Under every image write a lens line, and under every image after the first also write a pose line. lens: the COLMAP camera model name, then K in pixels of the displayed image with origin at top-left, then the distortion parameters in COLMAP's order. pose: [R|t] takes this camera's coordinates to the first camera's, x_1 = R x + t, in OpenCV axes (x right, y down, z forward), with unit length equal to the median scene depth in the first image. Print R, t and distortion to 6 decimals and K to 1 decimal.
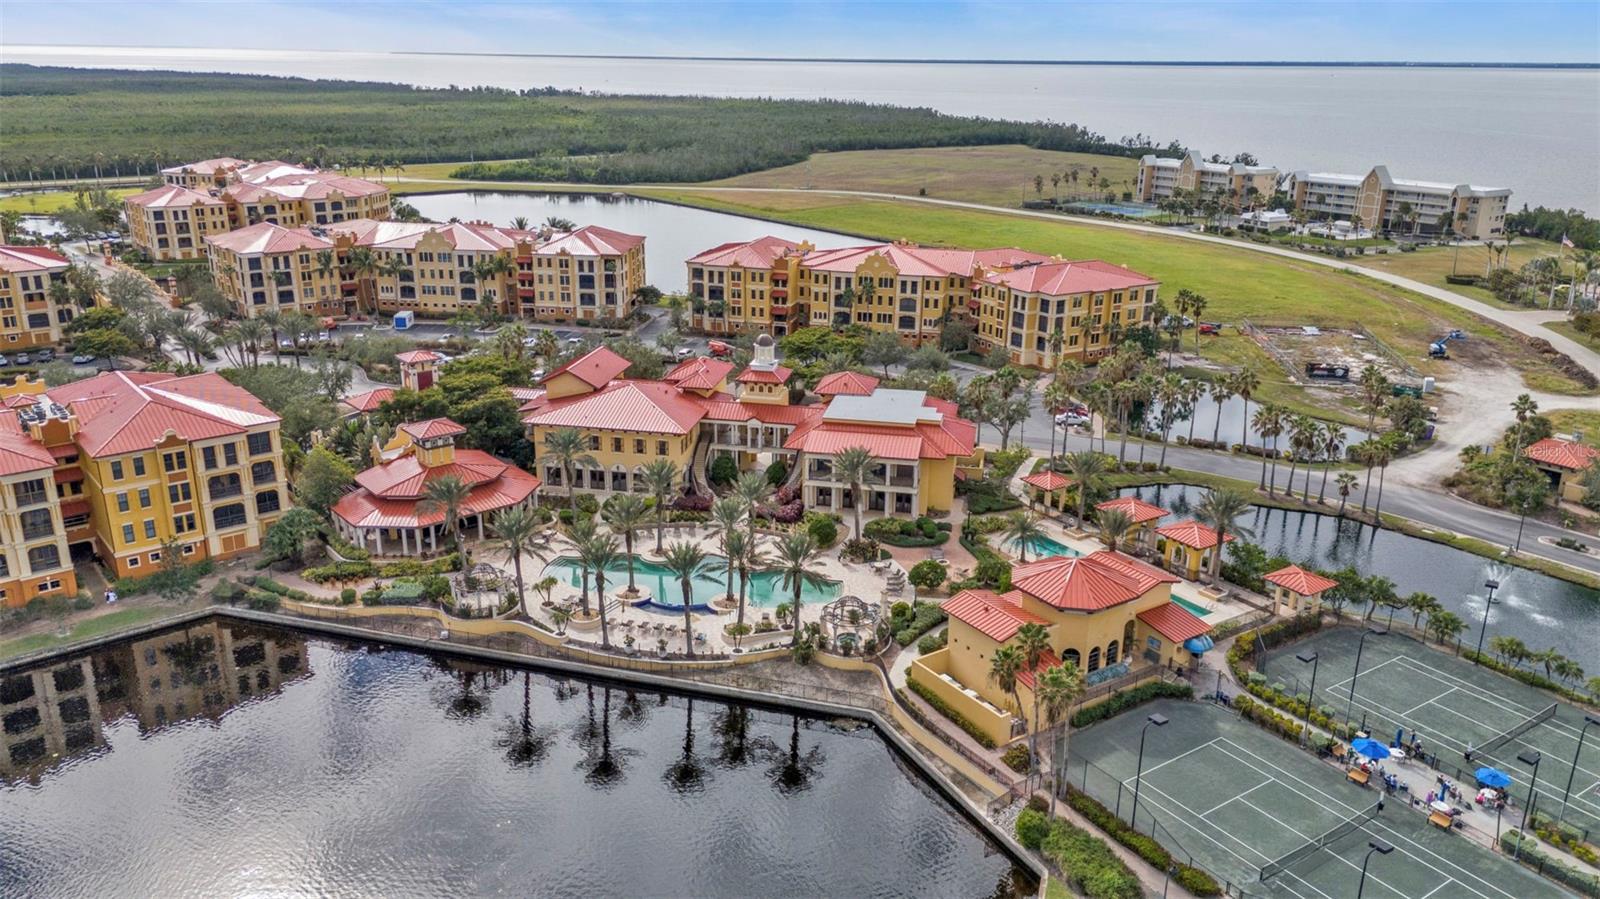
lens RADIAL K [[1167.6, 0, 798.9], [0, 1167.6, 459.1], [0, 0, 1]] dist [0.077559, -0.076778]
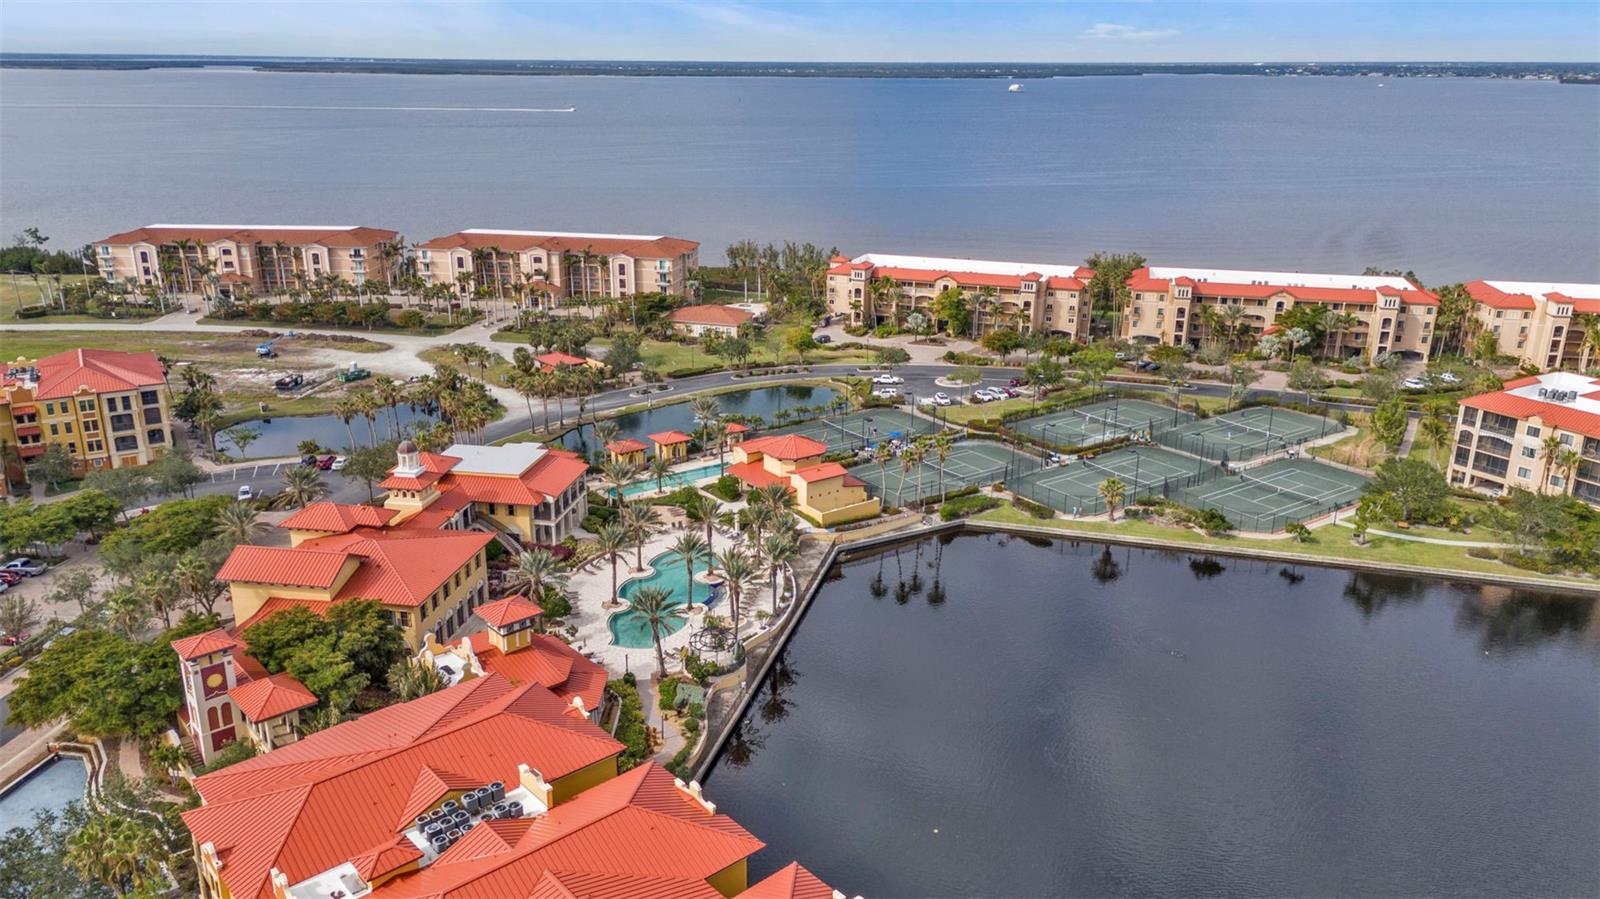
lens RADIAL K [[1167.6, 0, 798.7], [0, 1167.6, 461.4], [0, 0, 1]] dist [0.077559, -0.076778]
pose [[-0.027068, -0.333274, 0.942441, -0.670474], [0.318379, 0.890816, 0.324162, -0.208425], [-0.947577, 0.308828, 0.081995, 0.391835]]
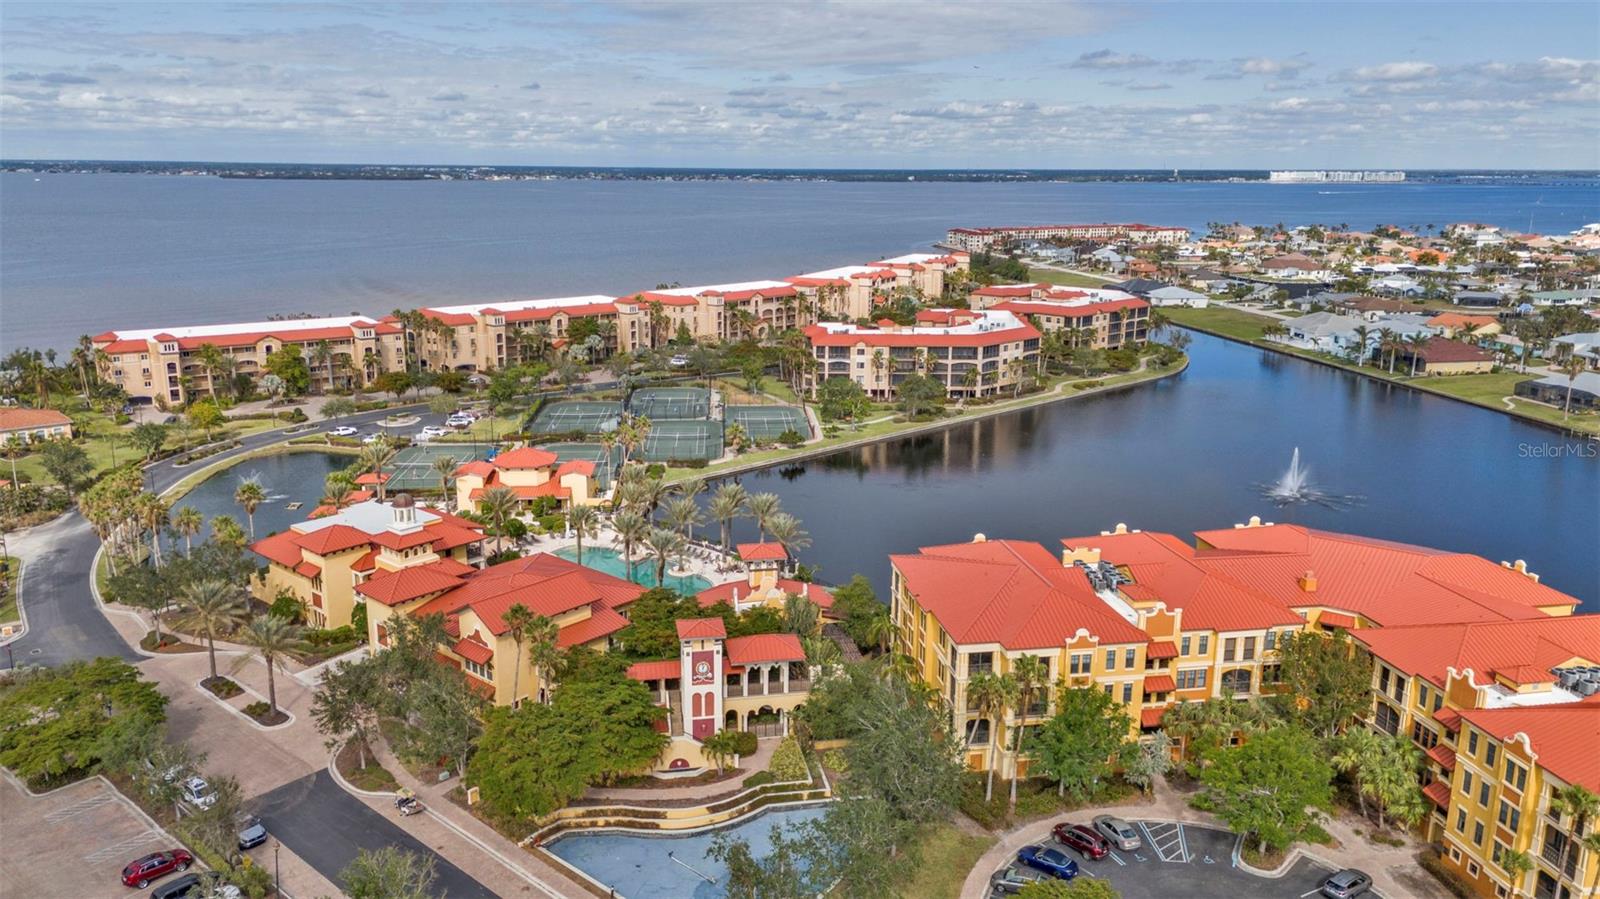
lens RADIAL K [[1167.6, 0, 800.1], [0, 1167.6, 463.1], [0, 0, 1]] dist [0.077559, -0.076778]
pose [[-0.866955, -0.137045, 0.479174, -0.485111], [0.147240, 0.848105, 0.508957, -0.361433], [-0.476140, 0.511797, -0.715091, 0.985378]]
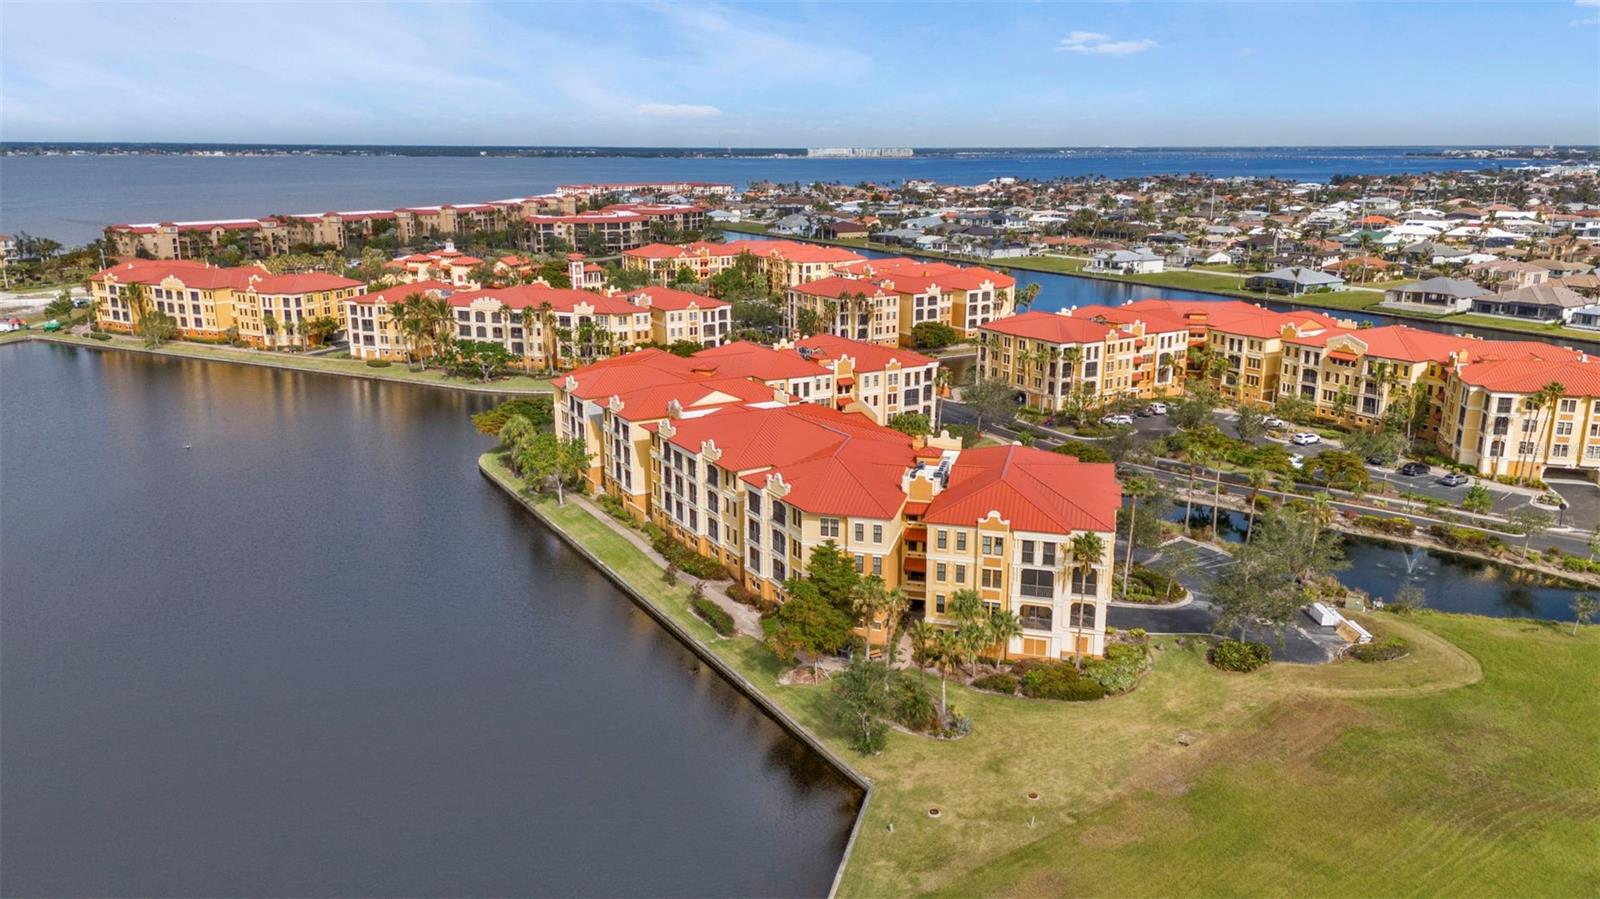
lens RADIAL K [[1167.6, 0, 800.9], [0, 1167.6, 454.5], [0, 0, 1]] dist [0.077559, -0.076778]
pose [[-0.986382, -0.053830, 0.155413, -0.824446], [0.041324, 0.833500, 0.550972, -0.745623], [-0.159196, 0.549891, -0.819925, 2.185919]]
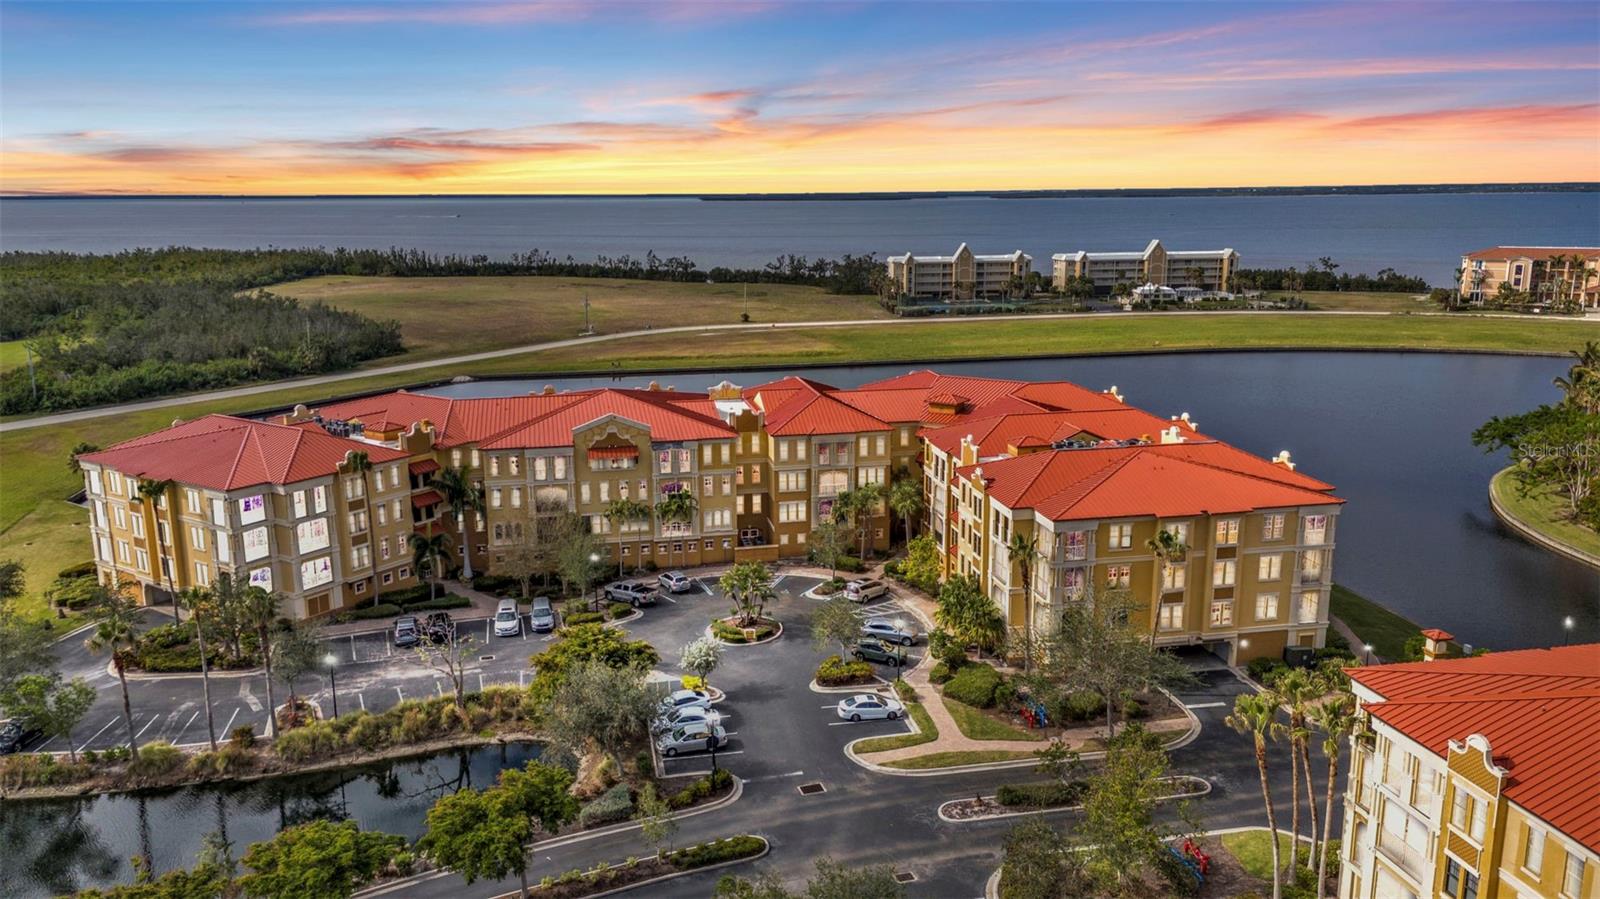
lens RADIAL K [[1167.6, 0, 799.0], [0, 1167.6, 455.2], [0, 0, 1]] dist [0.077559, -0.076778]
pose [[0.482261, -0.206390, 0.851368, -1.167379], [0.296940, 0.952830, 0.062783, -0.376471], [-0.824167, 0.222528, 0.520798, 1.244577]]
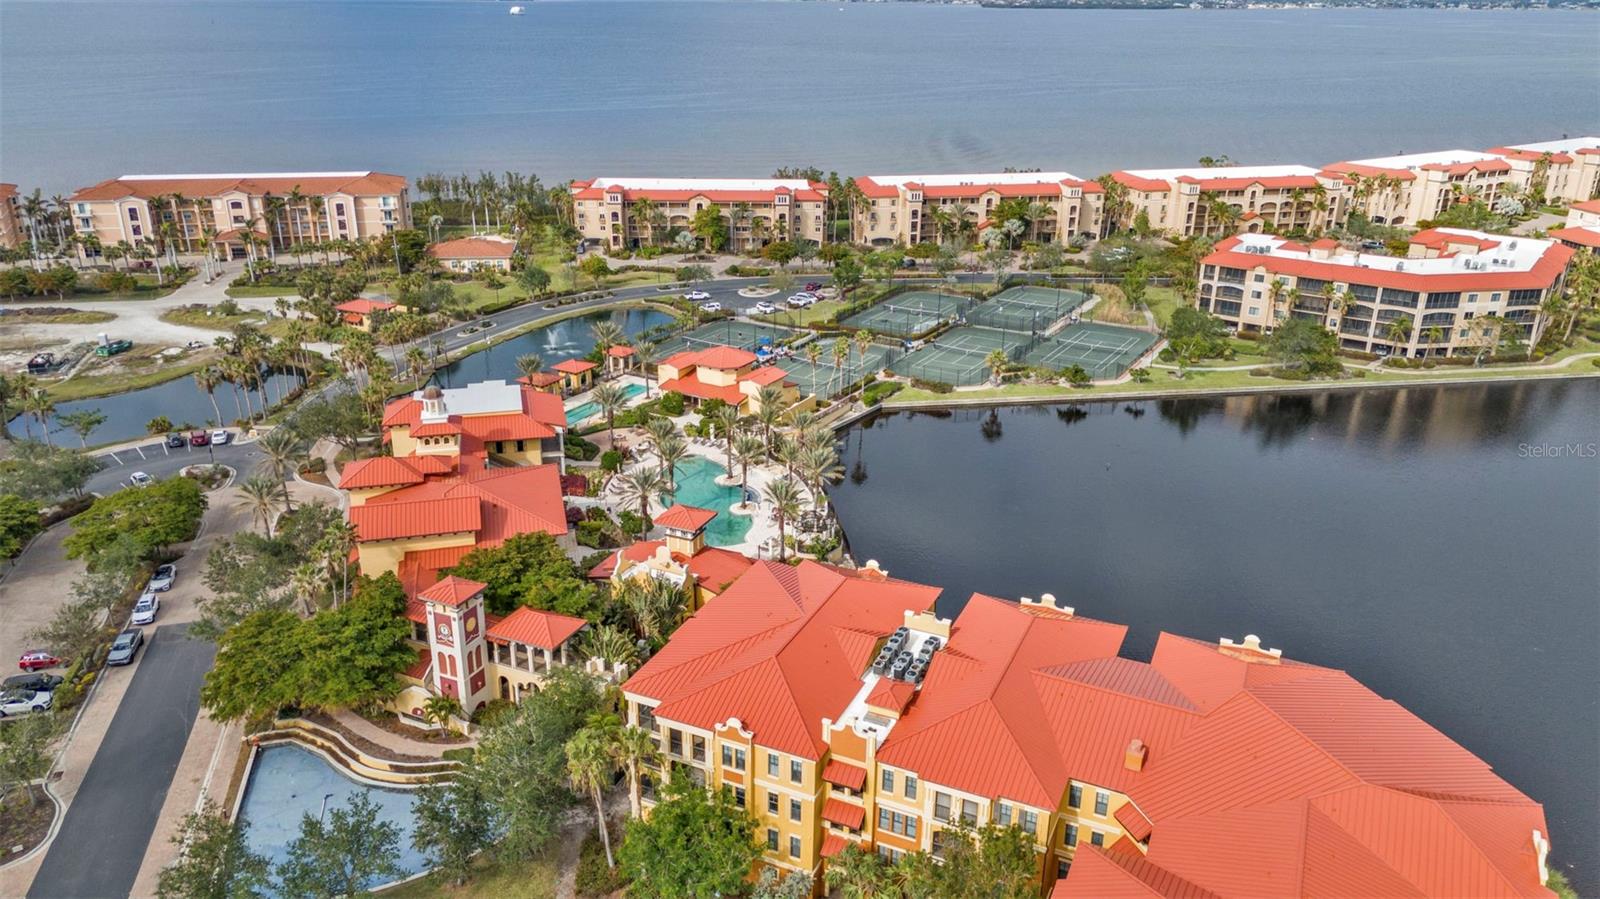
lens RADIAL K [[1167.6, 0, 800.2], [0, 1167.6, 460.3], [0, 0, 1]] dist [0.077559, -0.076778]
pose [[-0.429824, -0.350993, 0.831899, -0.668087], [0.279408, 0.824420, 0.492202, -0.301617], [-0.858593, 0.443999, -0.256285, 0.668447]]
